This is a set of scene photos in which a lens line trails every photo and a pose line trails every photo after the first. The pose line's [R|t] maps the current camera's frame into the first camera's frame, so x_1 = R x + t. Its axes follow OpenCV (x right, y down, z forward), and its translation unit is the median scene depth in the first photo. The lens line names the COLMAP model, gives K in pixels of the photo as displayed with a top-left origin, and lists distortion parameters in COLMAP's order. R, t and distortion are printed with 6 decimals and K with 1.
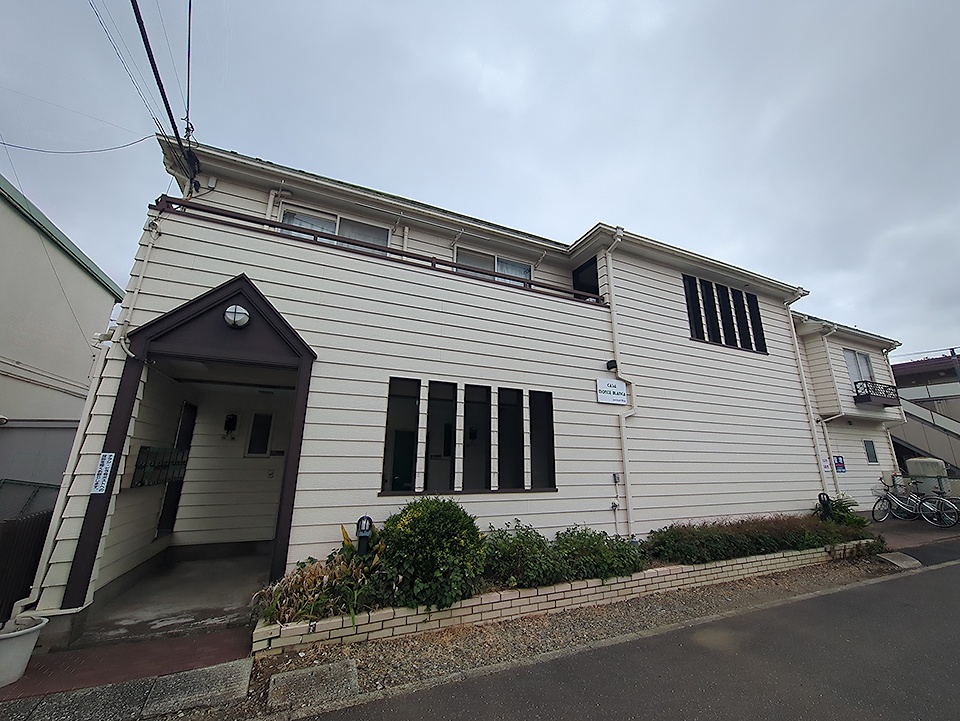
lens RADIAL K [[380.2, 0, 483.6], [0, 380.2, 359.7], [0, 0, 1]] dist [-0.002122, 0.000617]
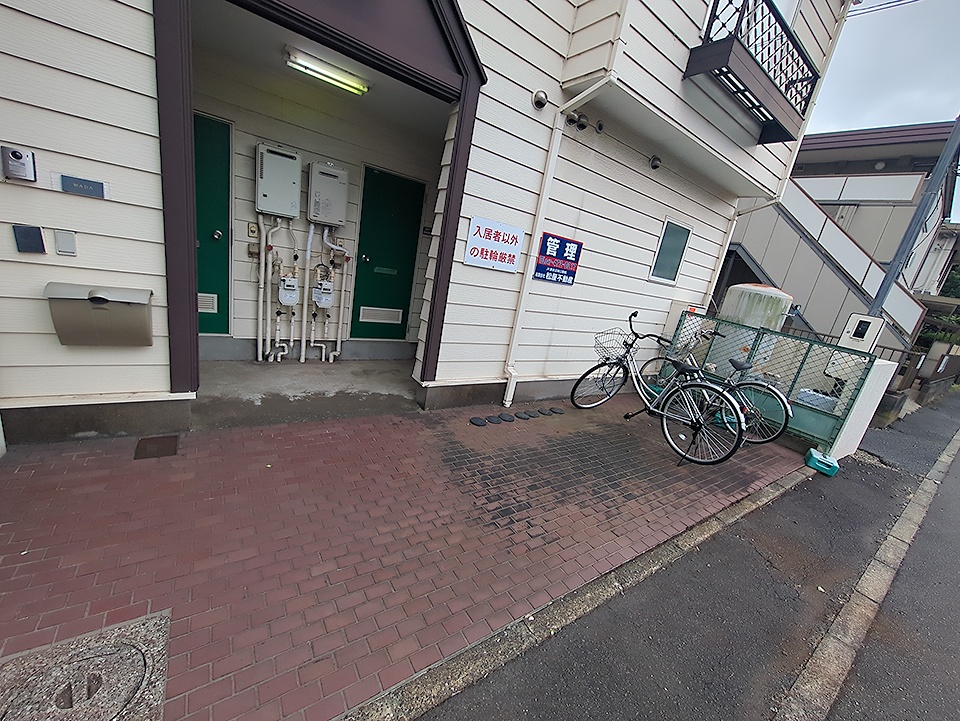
lens RADIAL K [[380.2, 0, 483.6], [0, 380.2, 359.7], [0, 0, 1]] dist [-0.002122, 0.000617]
pose [[0.967307, 0.117541, 0.224725, 0.744399], [-0.216385, 0.844667, 0.489607, 0.181783], [-0.132269, -0.522227, 0.842487, 0.617149]]
